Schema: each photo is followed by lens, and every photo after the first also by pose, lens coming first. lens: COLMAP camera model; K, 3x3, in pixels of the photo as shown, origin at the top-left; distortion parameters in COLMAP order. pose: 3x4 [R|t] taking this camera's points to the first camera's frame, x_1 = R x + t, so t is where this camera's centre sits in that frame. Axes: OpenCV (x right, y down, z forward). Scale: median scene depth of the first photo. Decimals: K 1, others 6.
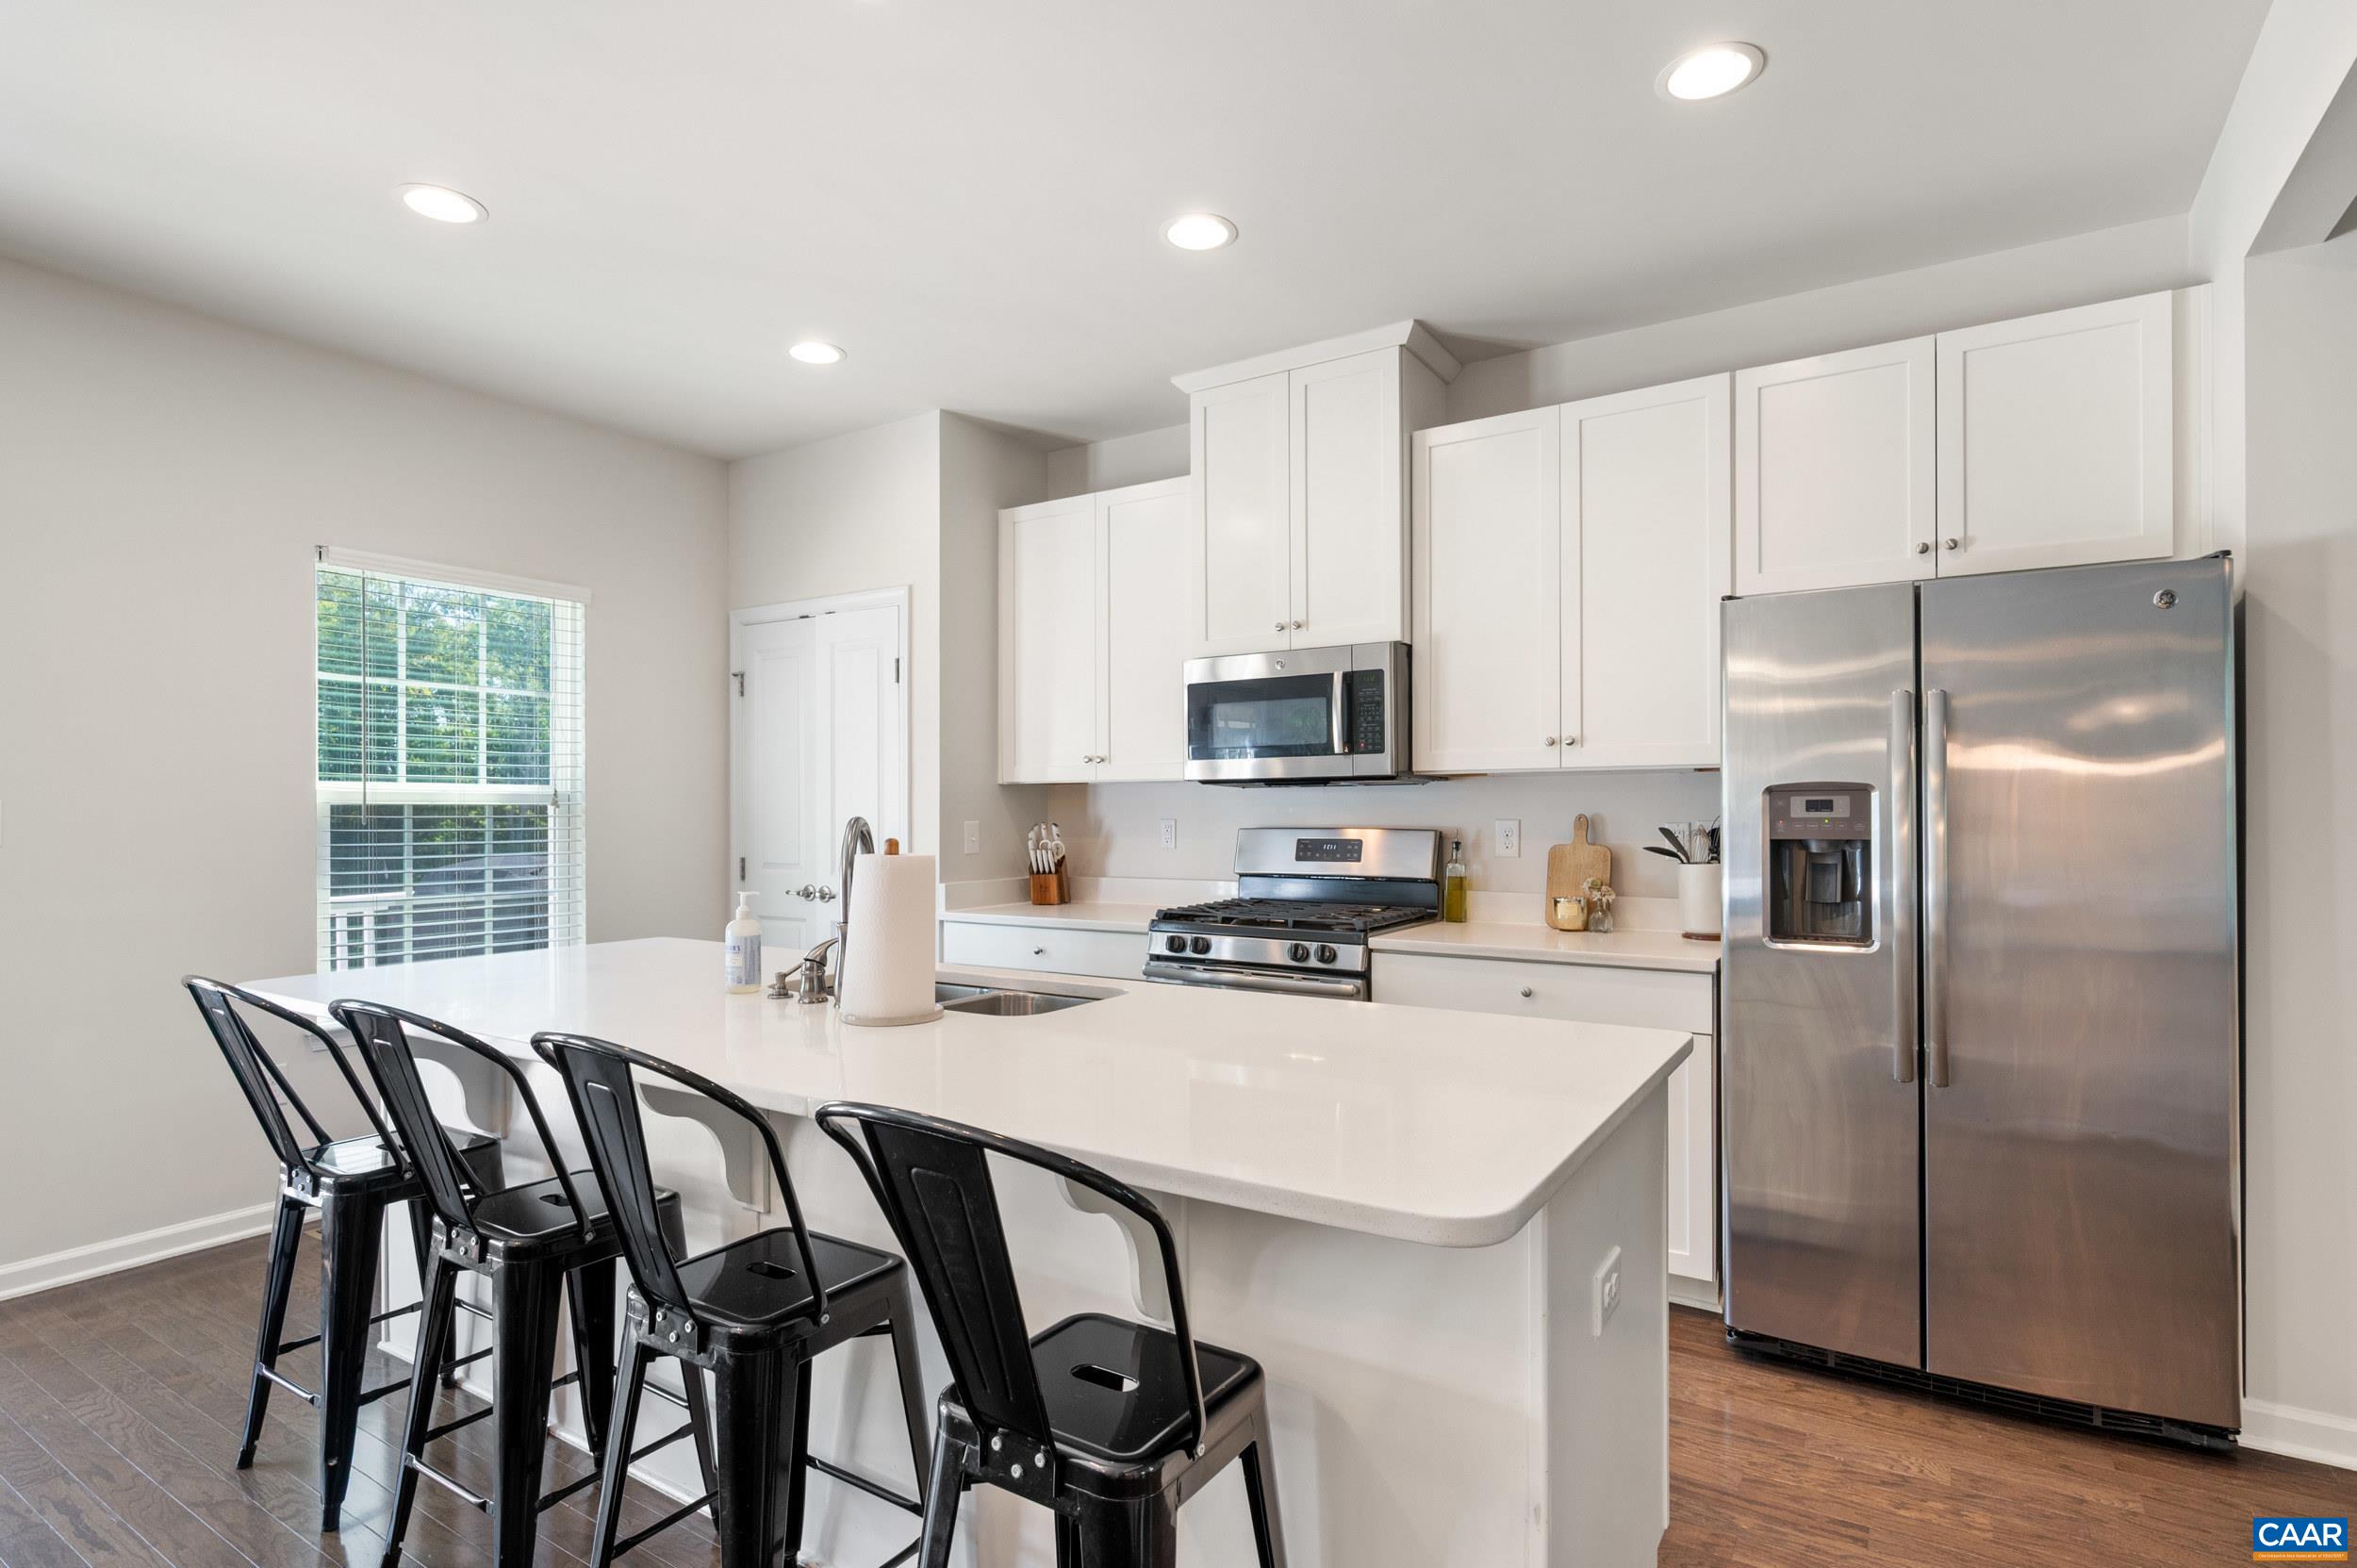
lens RADIAL K [[1146.8, 0, 1180.6], [0, 1146.8, 809.1], [0, 0, 1]] dist [0.002457, -0.000195]
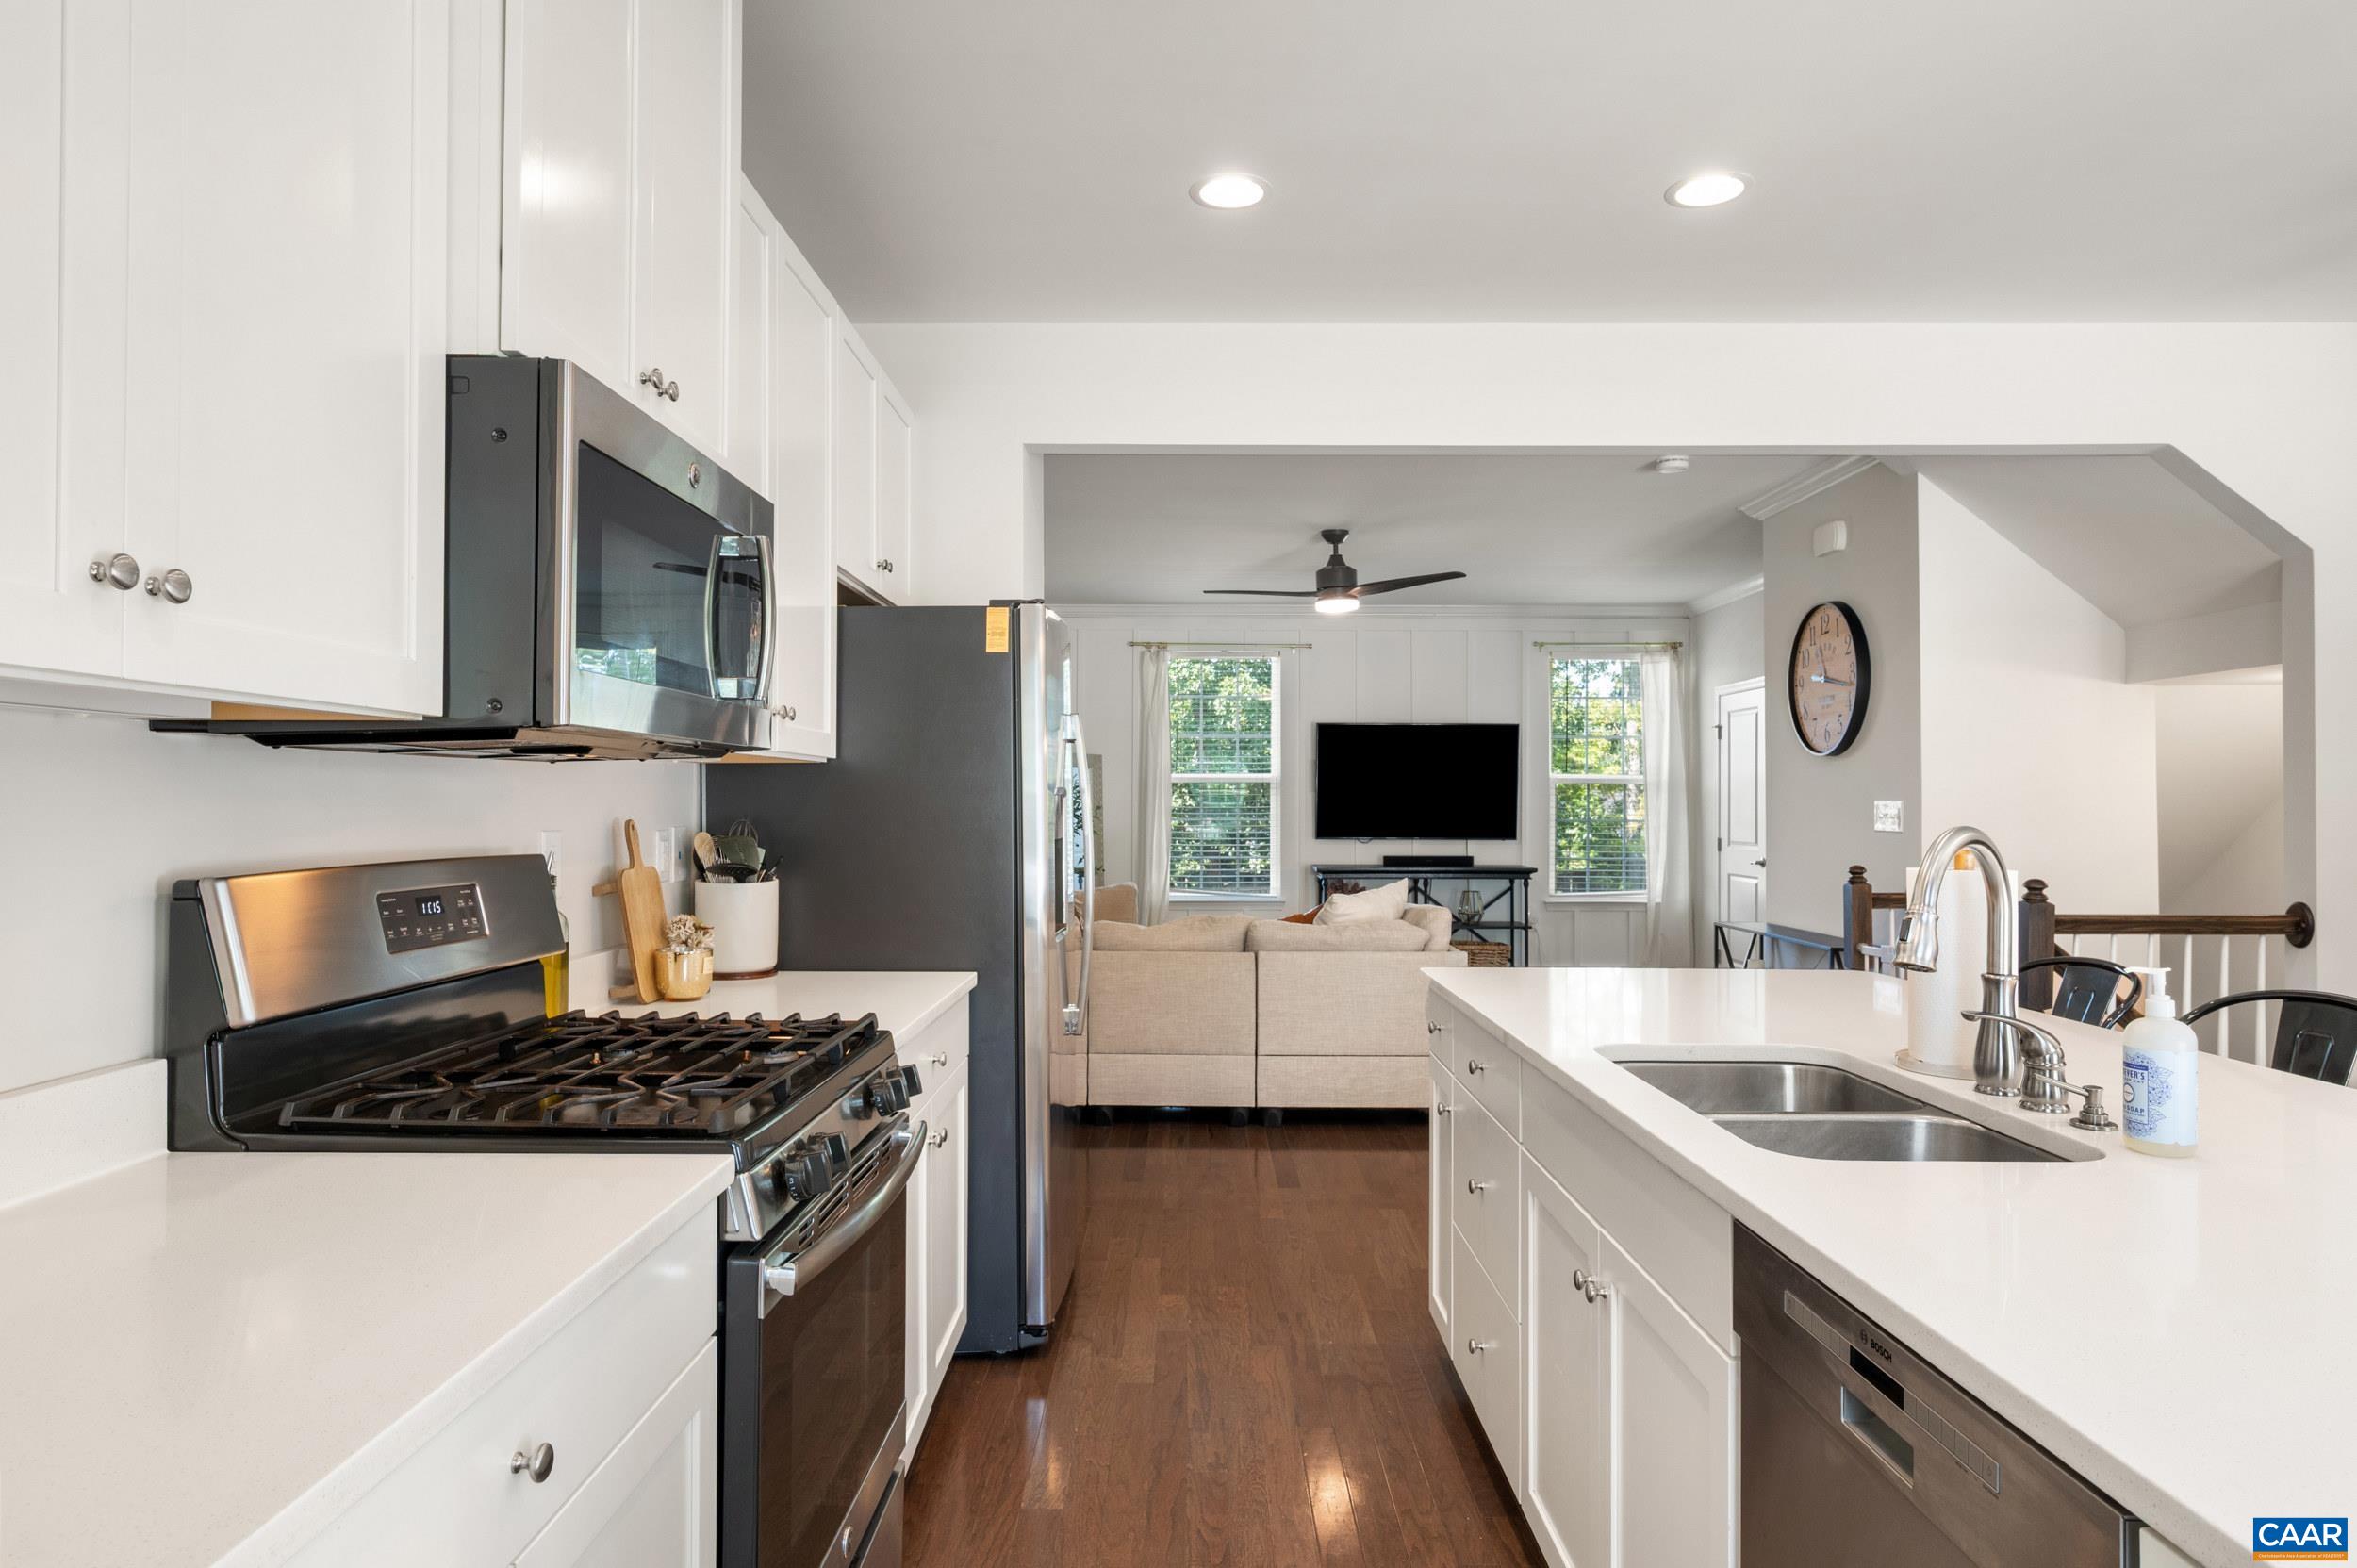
lens RADIAL K [[1366.7, 0, 1178.5], [0, 1366.7, 784.0], [0, 0, 1]] dist [-0.033015, 0.000404]
pose [[-0.523523, 0.011423, 0.851935, -0.431447], [-0.003901, 0.999868, -0.015804, -0.004151], [-0.852002, -0.011597, -0.523409, 1.095827]]
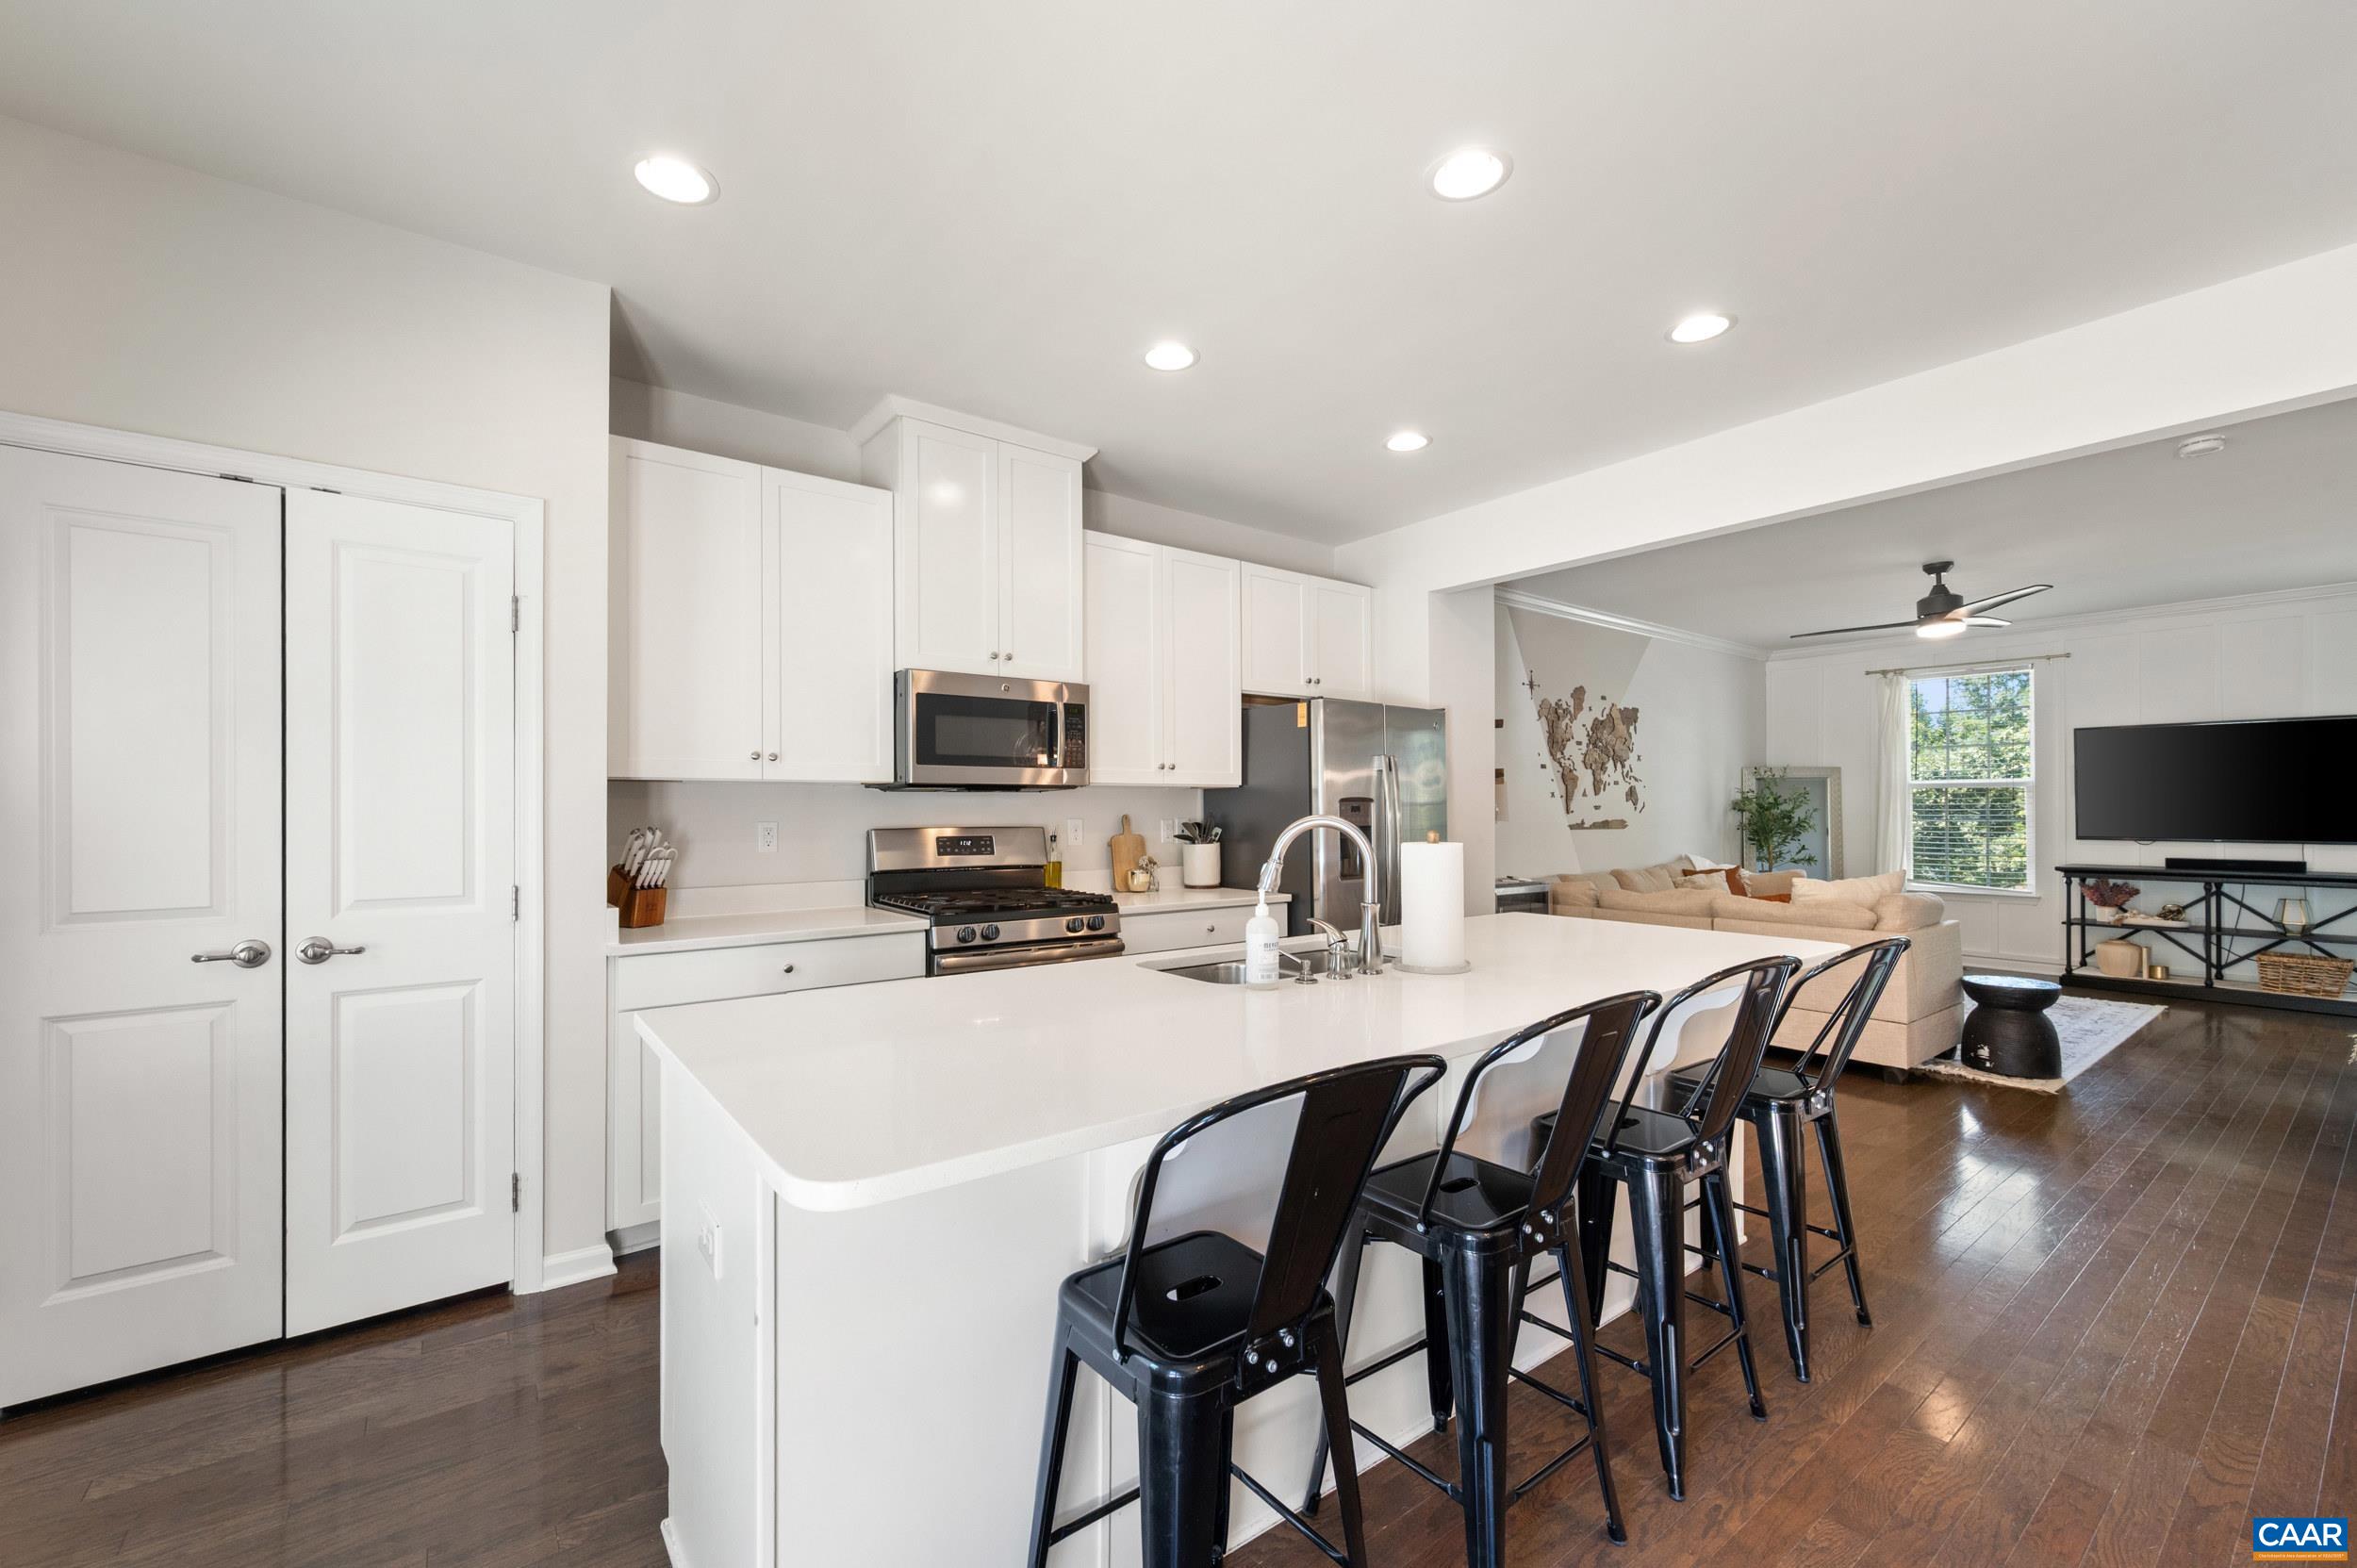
lens RADIAL K [[955.0, 0, 1178.9], [0, 955.0, 807.2], [0, 0, 1]] dist [-0.000107, -0.000158]
pose [[0.350690, 0.003491, 0.936485, -0.763404], [0.001427, 0.999990, -0.004263, 0.000289], [-0.936491, 0.002832, 0.350681, 0.480569]]
